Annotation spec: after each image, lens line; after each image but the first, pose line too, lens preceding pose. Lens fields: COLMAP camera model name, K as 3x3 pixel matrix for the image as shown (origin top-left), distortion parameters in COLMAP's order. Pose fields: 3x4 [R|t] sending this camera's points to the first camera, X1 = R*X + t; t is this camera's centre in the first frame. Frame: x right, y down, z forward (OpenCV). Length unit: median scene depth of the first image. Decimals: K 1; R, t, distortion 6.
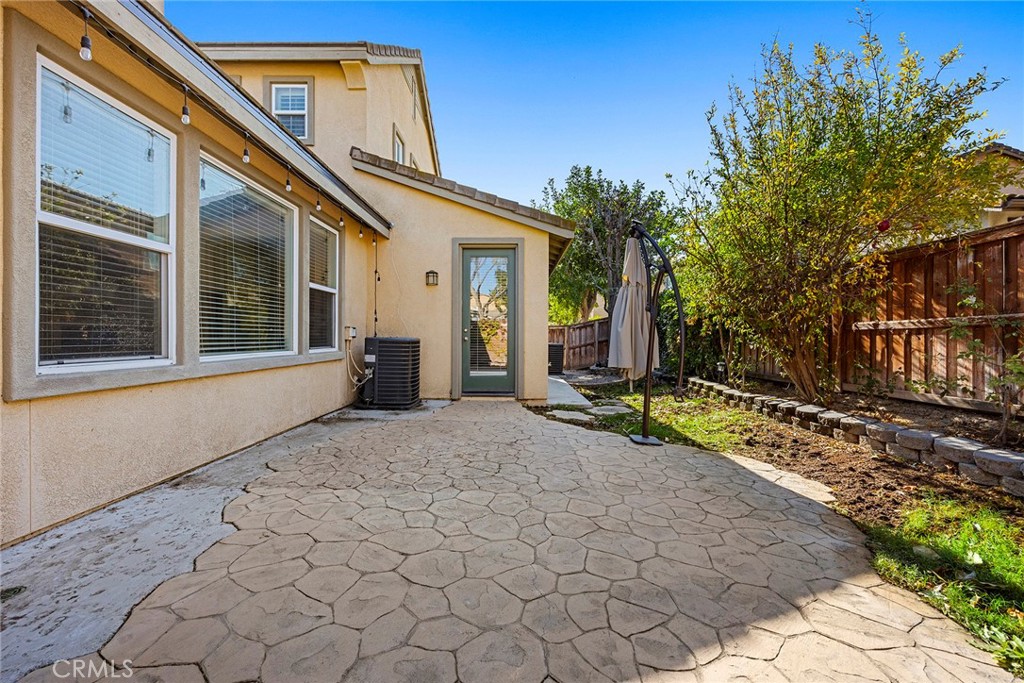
lens RADIAL K [[422.5, 0, 512.5], [0, 422.5, 327.0], [0, 0, 1]] dist [-0.001635, -0.000243]
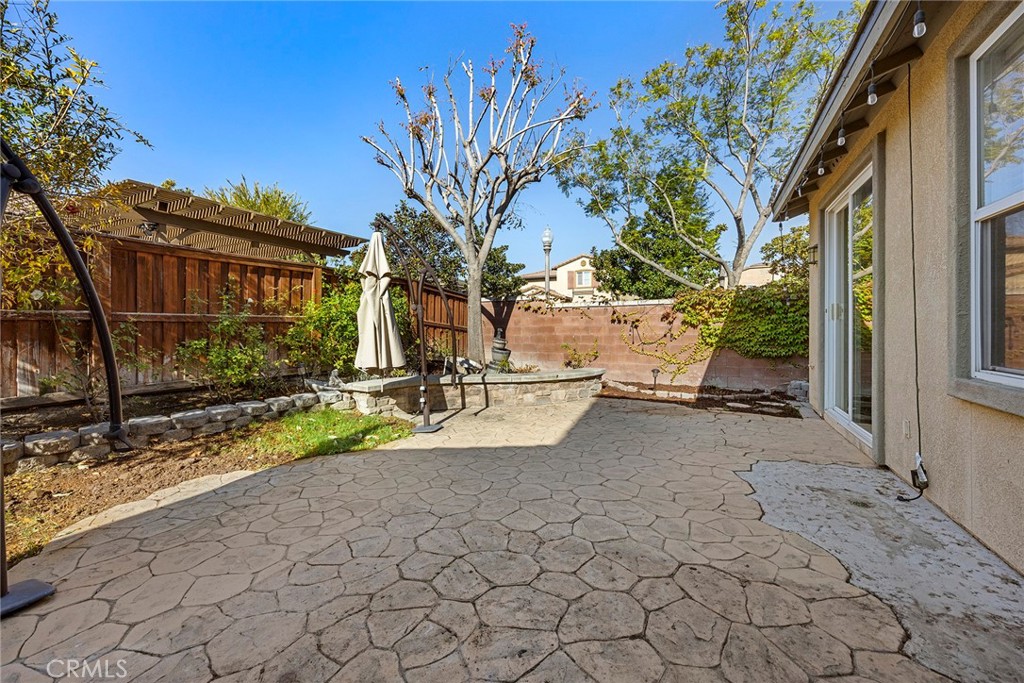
lens RADIAL K [[422.5, 0, 512.5], [0, 422.5, 327.0], [0, 0, 1]] dist [-0.001635, -0.000243]
pose [[-0.906371, -0.002179, 0.422478, -0.448108], [-0.012796, 0.999670, -0.022296, 0.025877], [-0.422290, -0.025615, -0.906099, 1.877342]]
